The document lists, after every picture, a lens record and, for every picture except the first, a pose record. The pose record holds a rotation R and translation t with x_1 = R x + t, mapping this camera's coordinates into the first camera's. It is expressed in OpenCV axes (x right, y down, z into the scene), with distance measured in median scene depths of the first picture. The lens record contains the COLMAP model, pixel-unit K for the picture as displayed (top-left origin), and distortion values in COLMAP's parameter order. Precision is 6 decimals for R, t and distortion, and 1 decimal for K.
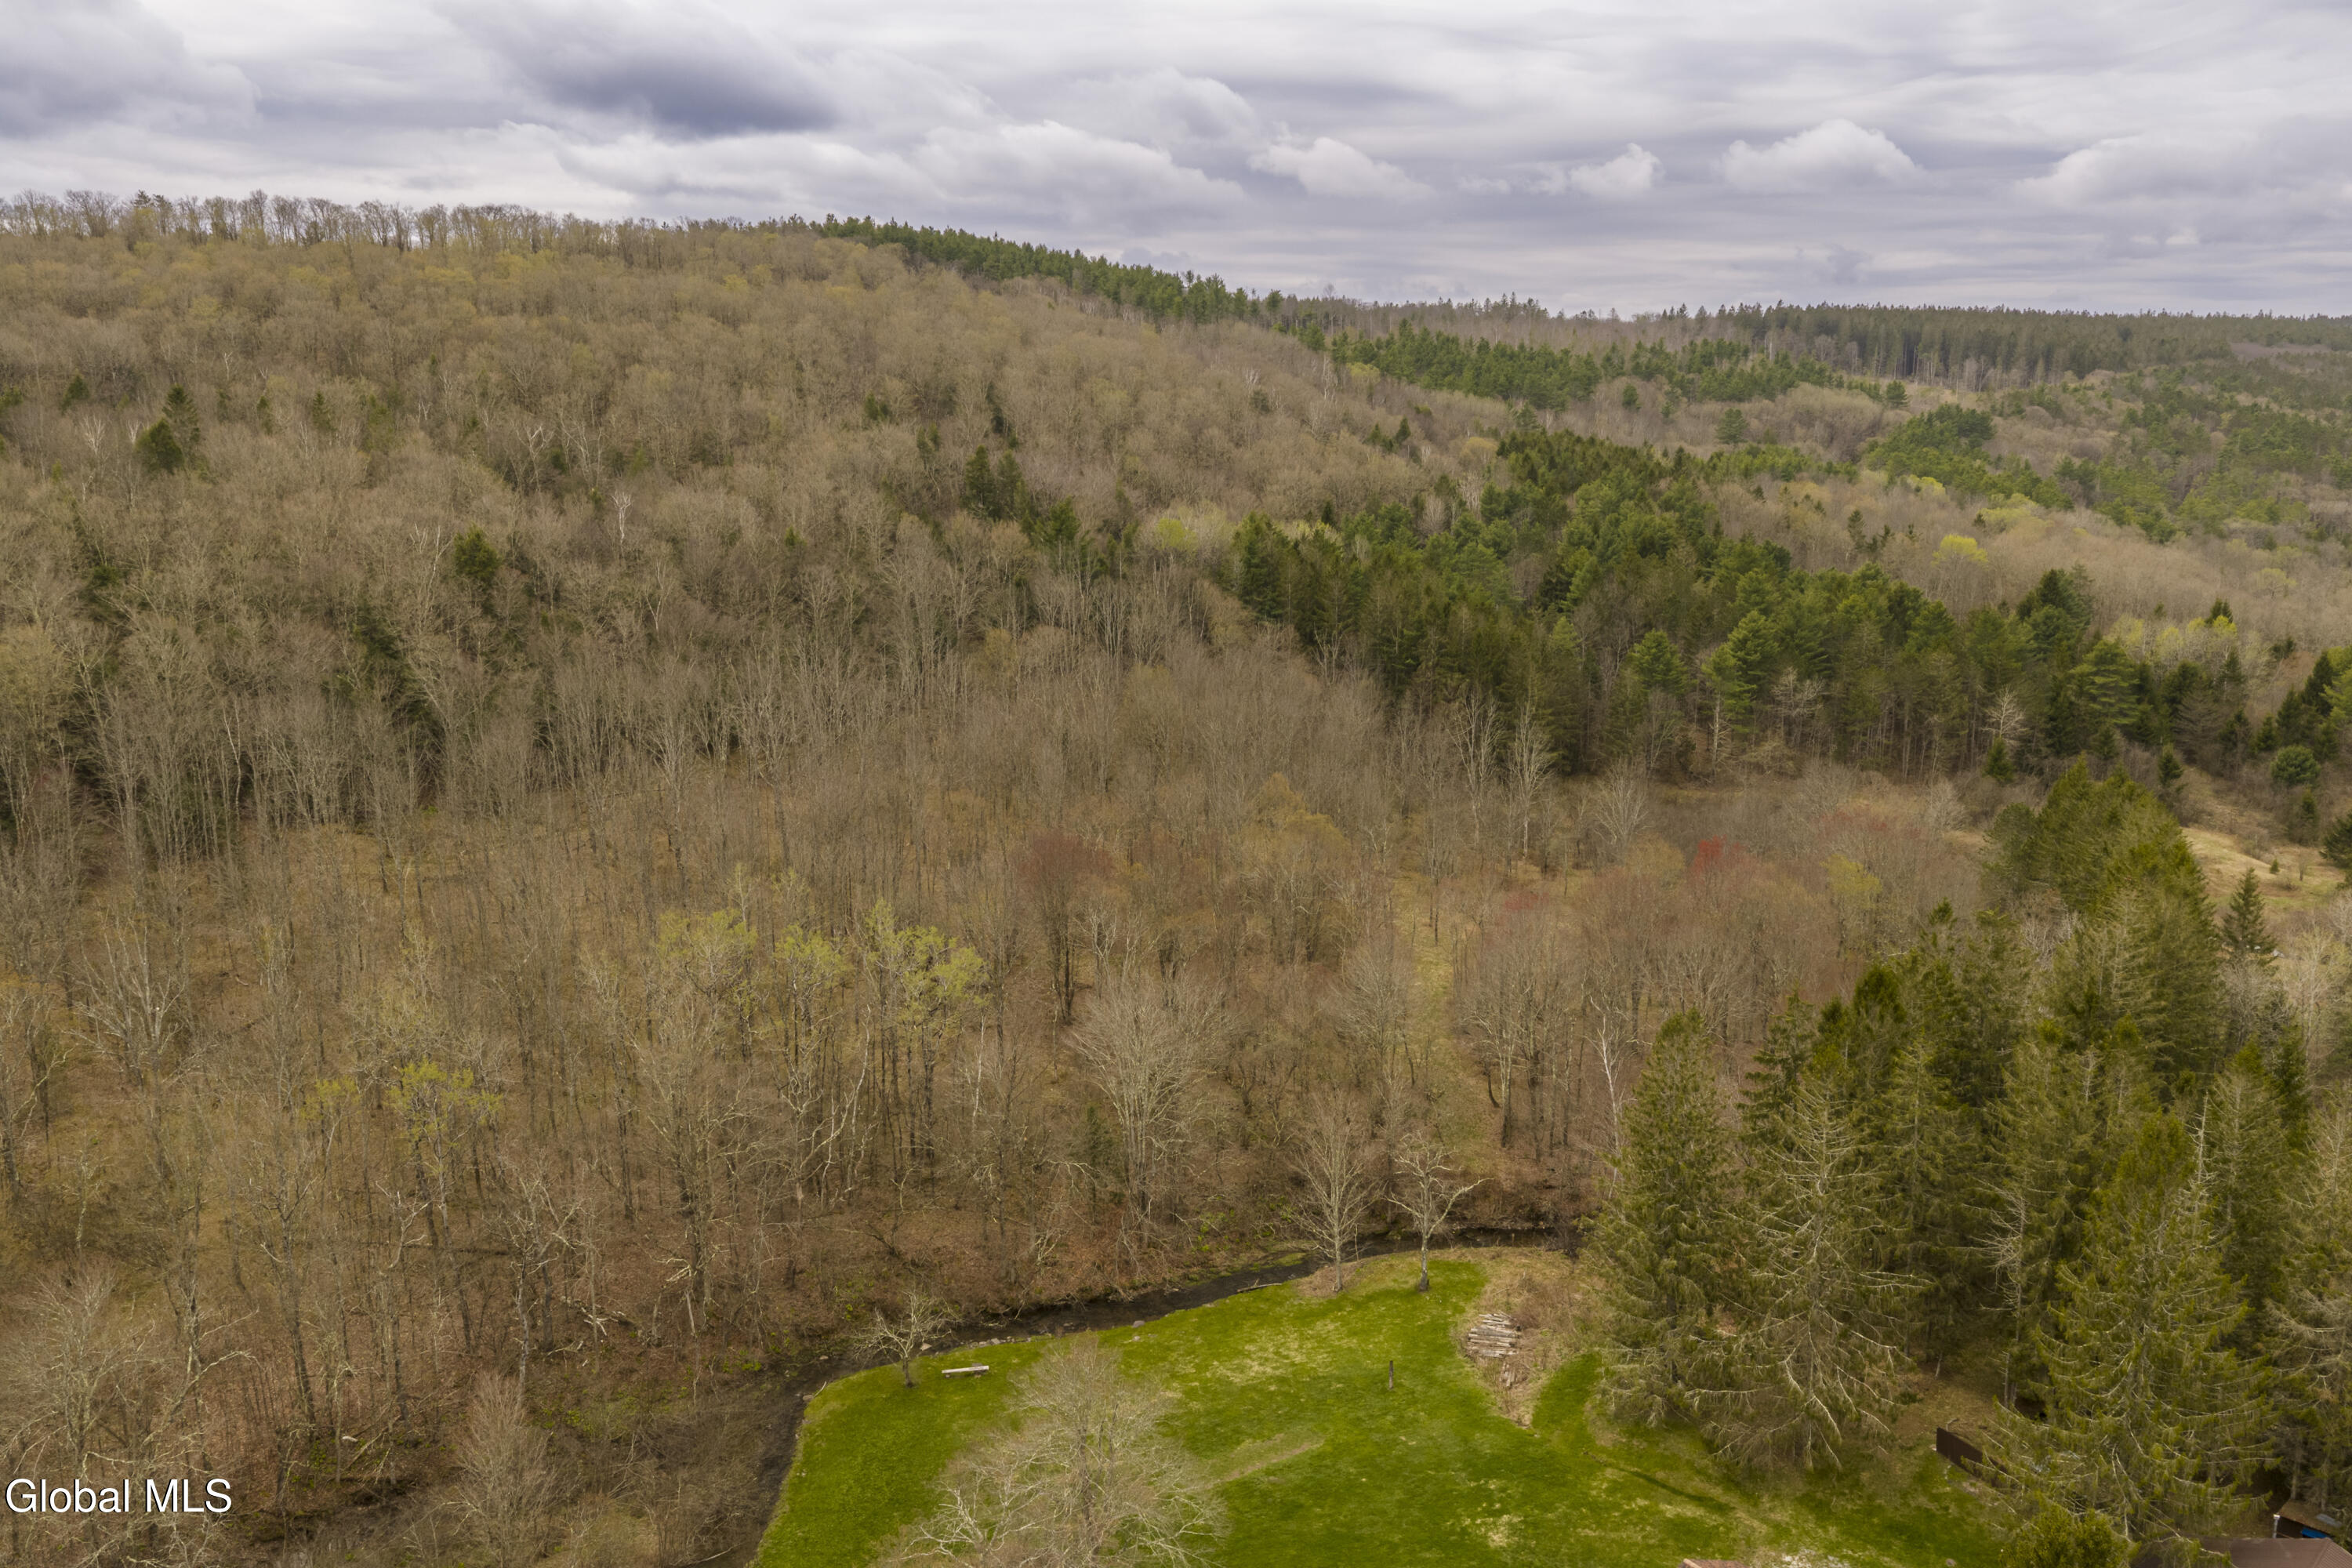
lens RADIAL K [[1934.9, 0, 1185.8], [0, 1934.9, 785.0], [0, 0, 1]] dist [0.028114, -0.042322]
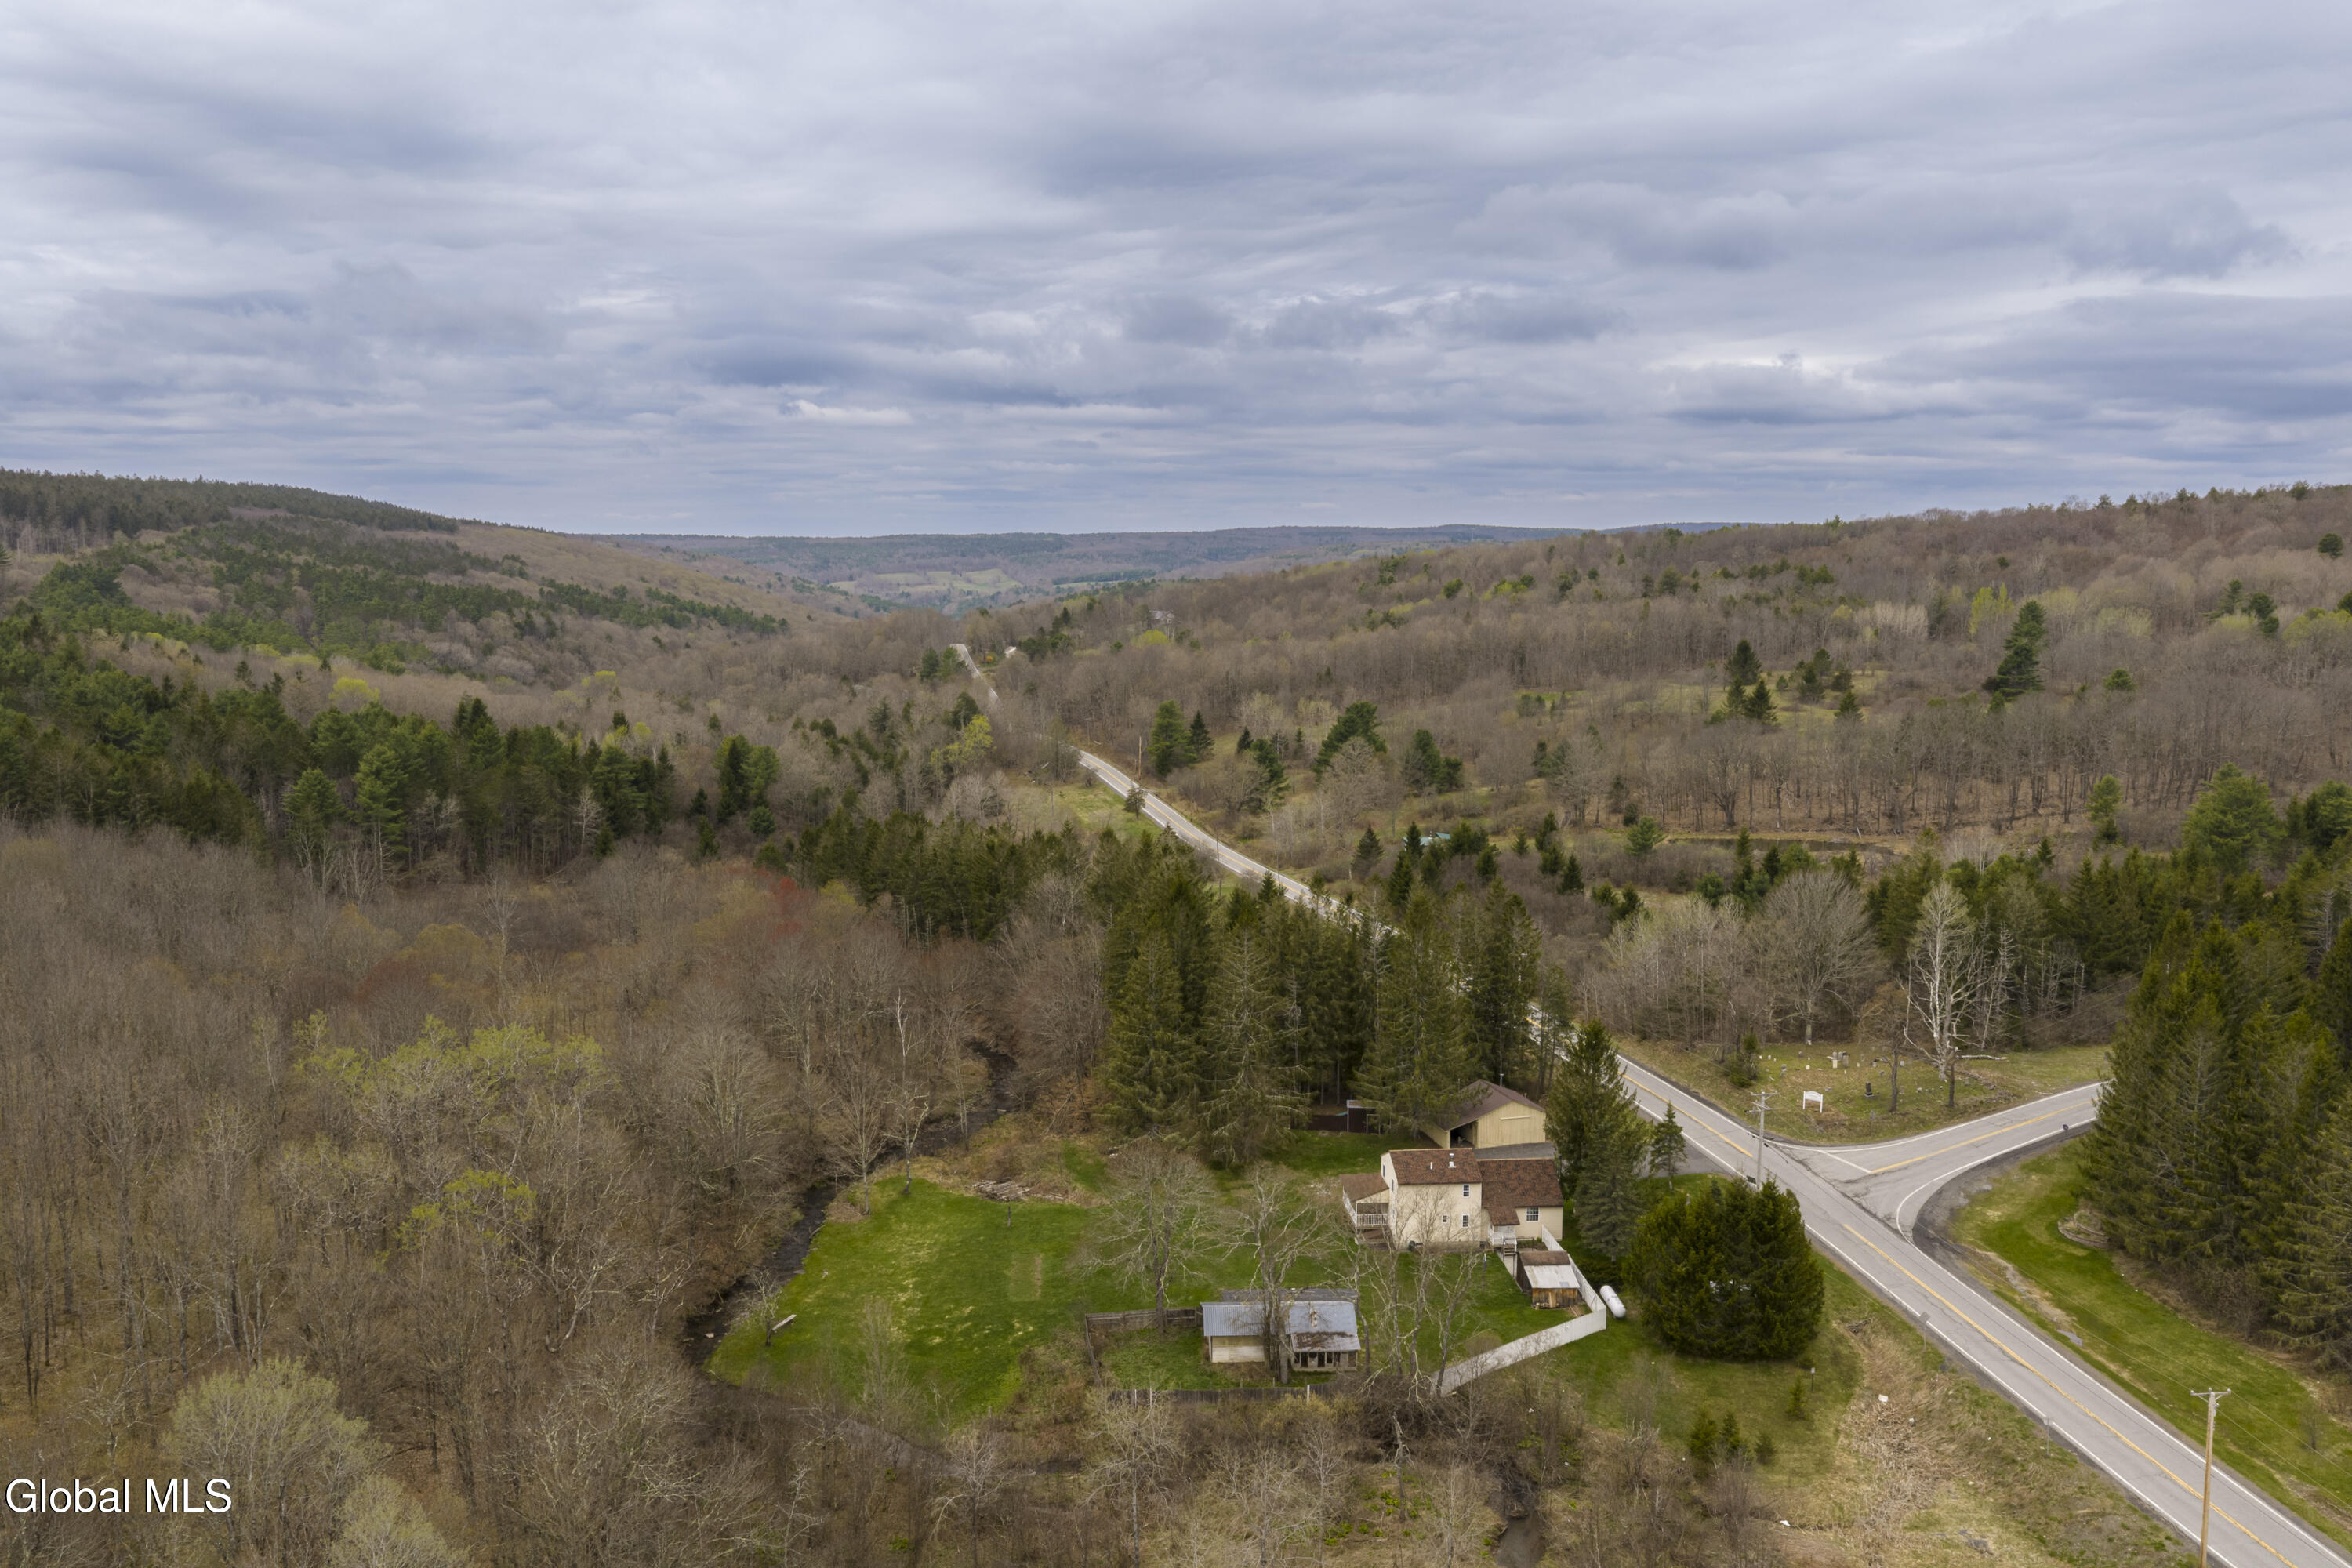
lens RADIAL K [[1923.6, 0, 1189.6], [0, 1923.6, 791.6], [0, 0, 1]] dist [0.050540, -0.117806]
pose [[0.520738, -0.107975, 0.846861, -0.203701], [0.171816, 0.984928, 0.019928, -0.003007], [-0.836248, 0.135127, 0.531441, 0.015938]]
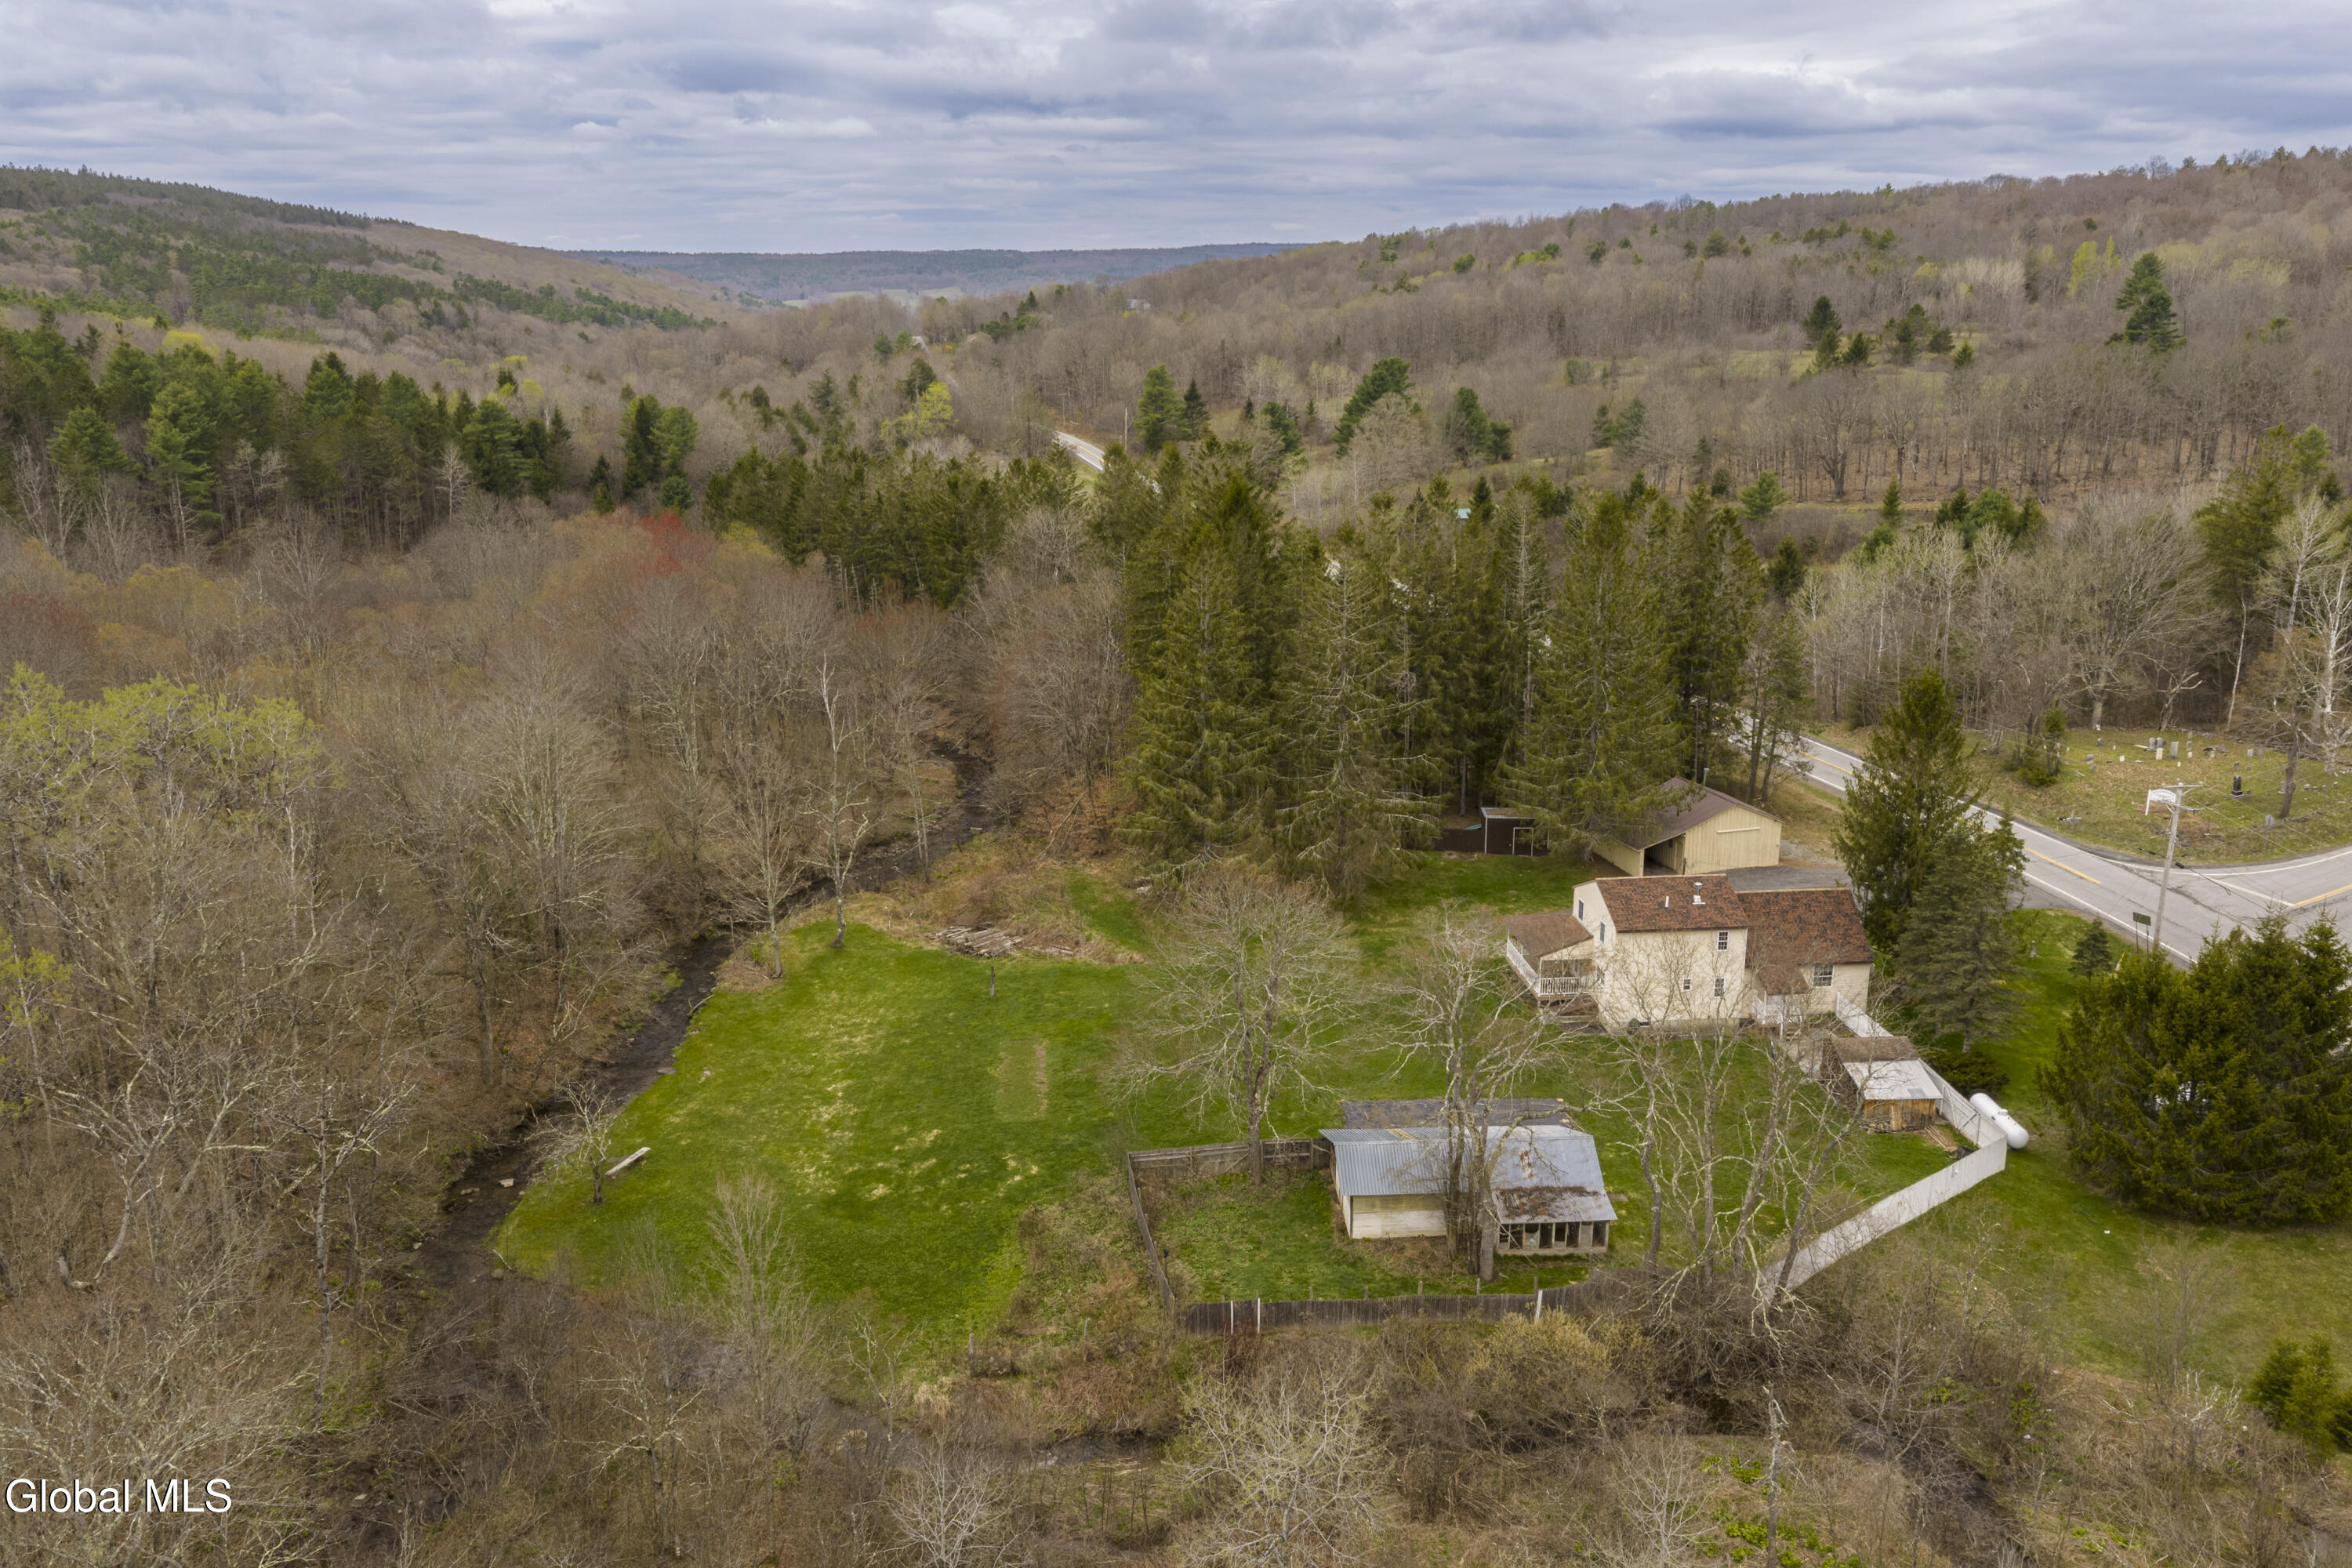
lens RADIAL K [[1934.9, 0, 1185.8], [0, 1934.9, 785.0], [0, 0, 1]] dist [0.028114, -0.042322]
pose [[0.507108, -0.222674, 0.832621, -0.123803], [0.175277, 0.972506, 0.153332, 0.016323], [-0.843872, 0.068184, 0.532195, 0.082624]]
